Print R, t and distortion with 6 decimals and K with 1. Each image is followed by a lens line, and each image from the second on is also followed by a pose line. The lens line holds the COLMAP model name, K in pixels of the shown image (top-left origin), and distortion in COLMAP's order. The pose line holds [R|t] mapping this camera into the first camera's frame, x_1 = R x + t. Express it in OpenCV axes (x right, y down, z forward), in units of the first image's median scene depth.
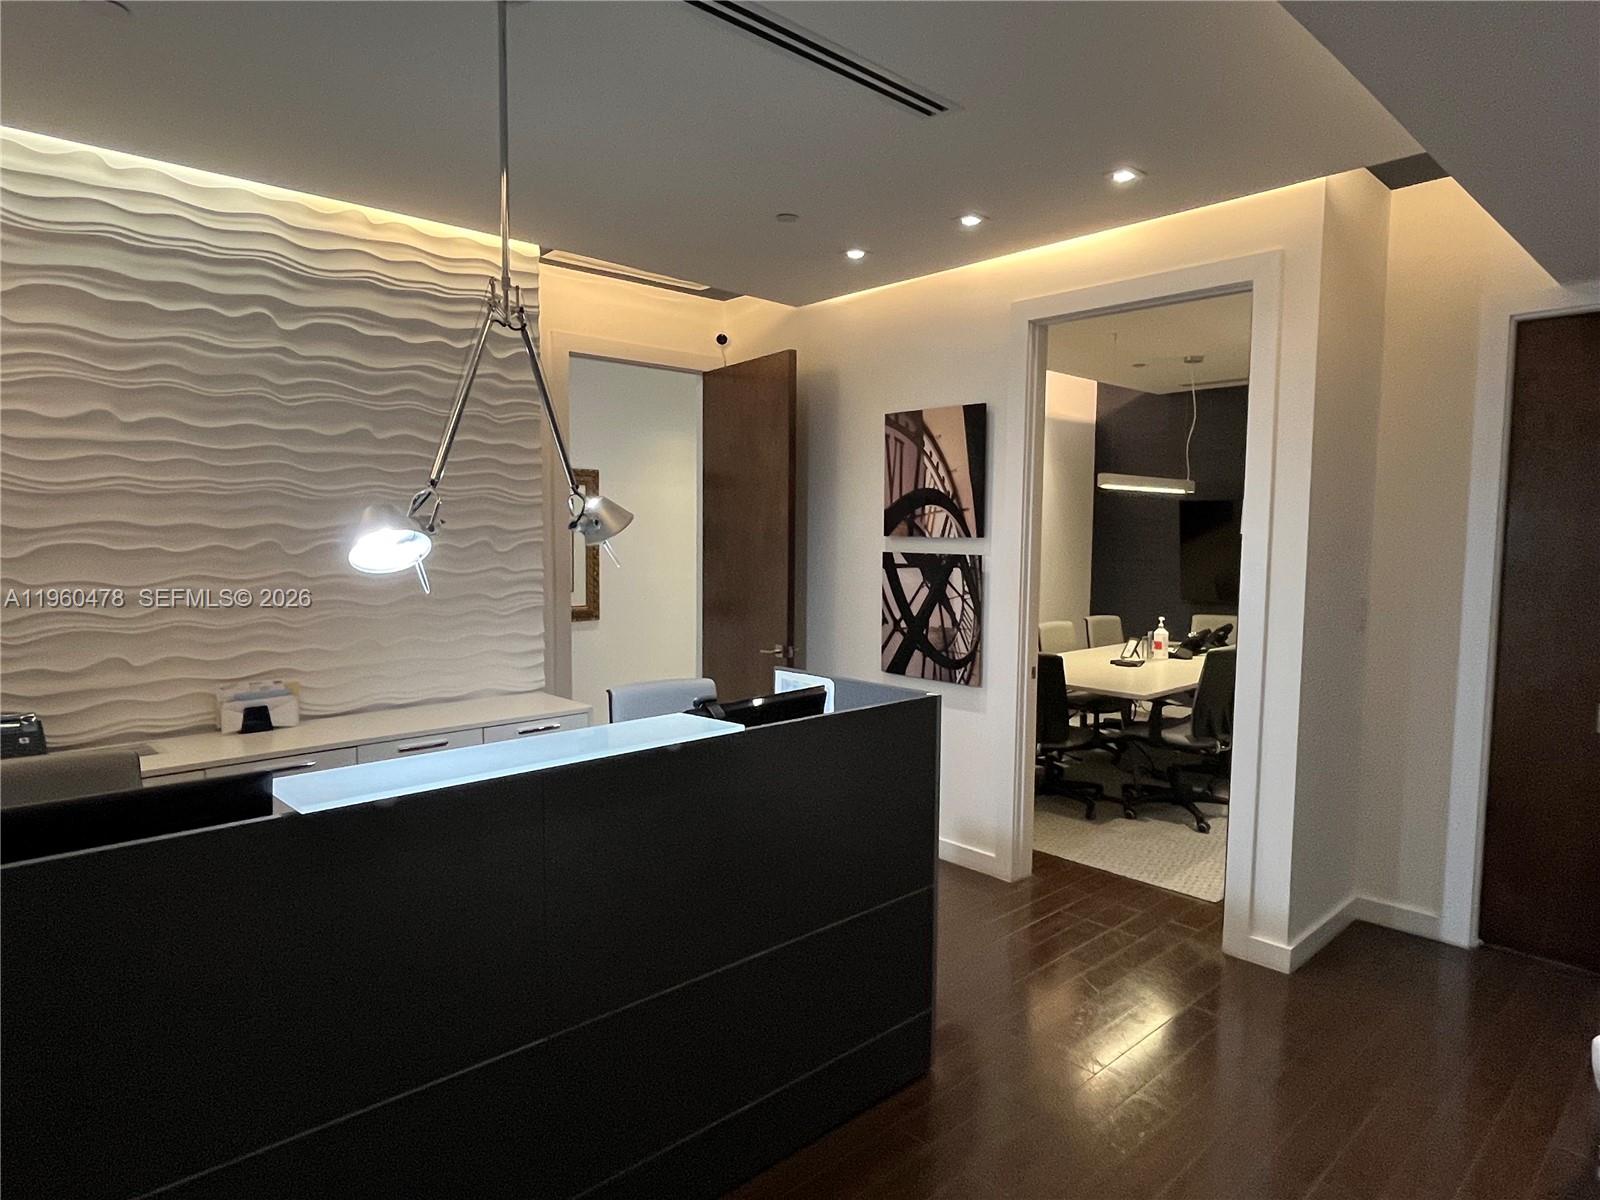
lens RADIAL K [[944.6, 0, 808.4], [0, 944.6, 598.8], [0, 0, 1]] dist [0.066958, -0.000249]
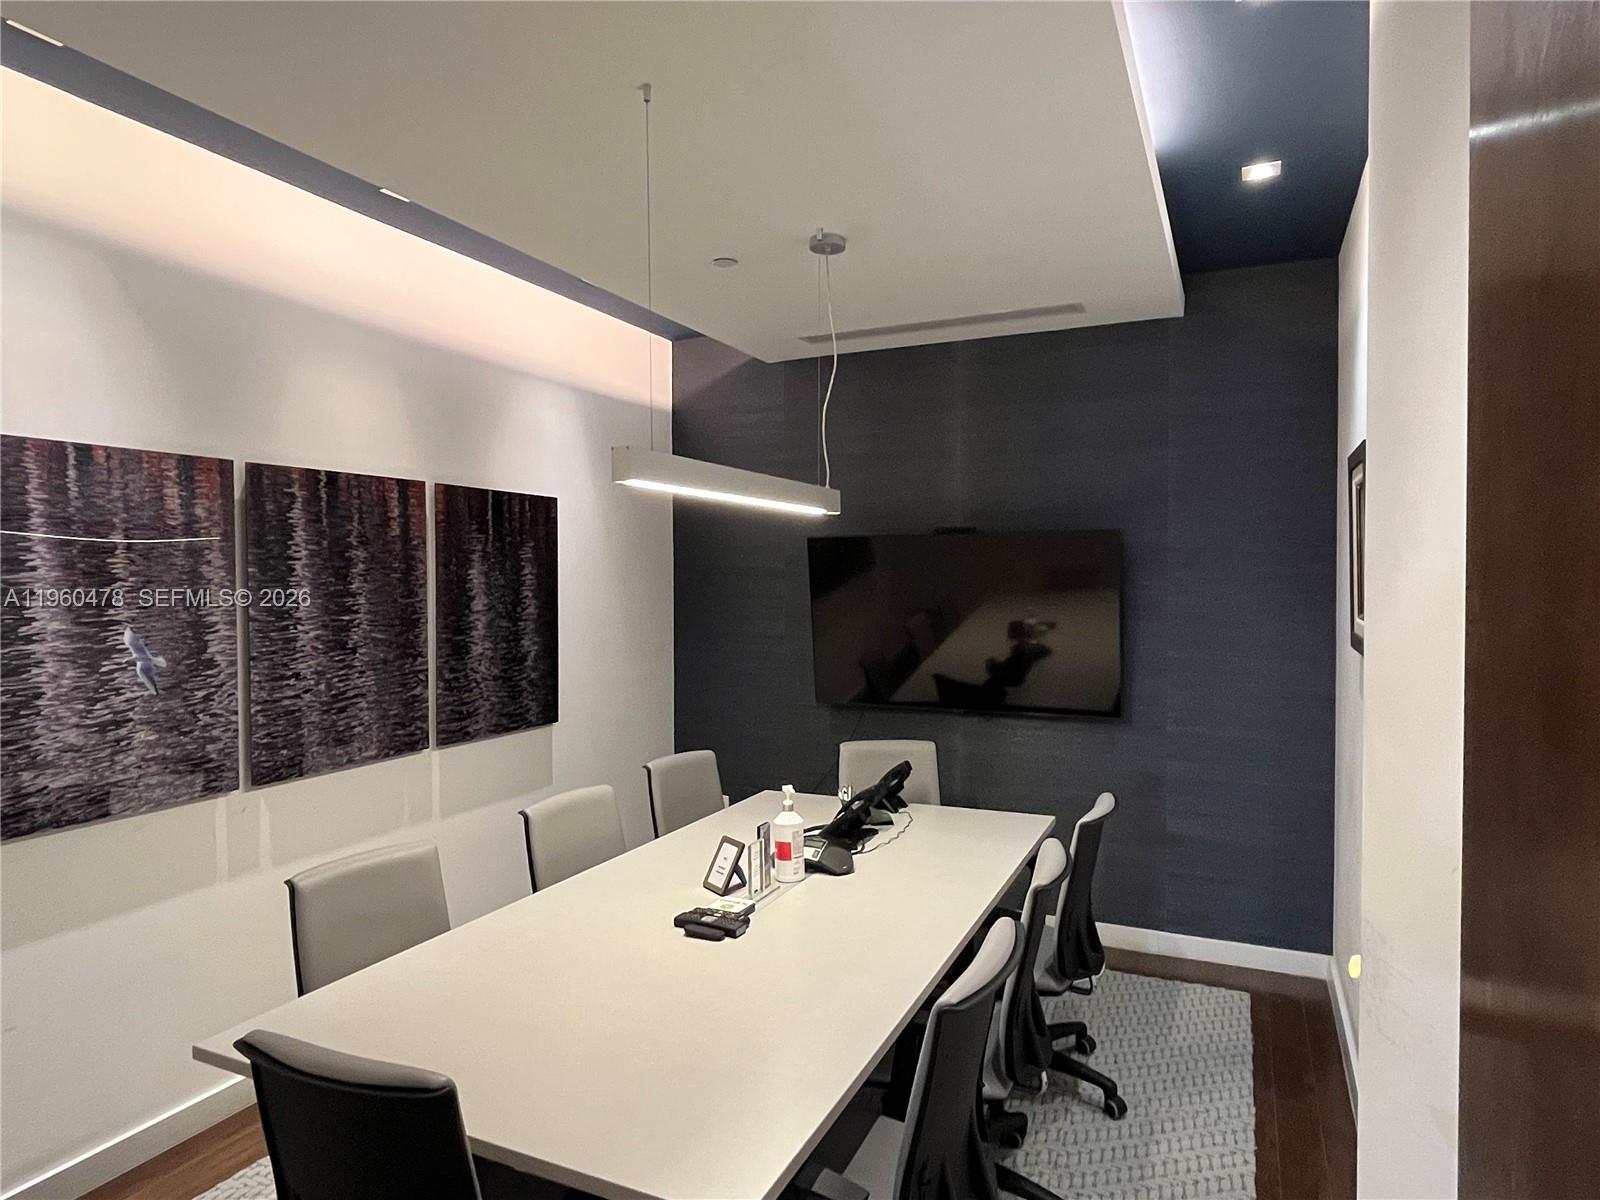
lens RADIAL K [[944.6, 0, 808.4], [0, 944.6, 598.8], [0, 0, 1]] dist [0.066958, -0.000249]
pose [[0.928695, -0.018177, 0.370398, 0.243178], [0.033679, 0.998805, -0.035428, -0.059040], [-0.369311, 0.045377, 0.928197, 0.652438]]
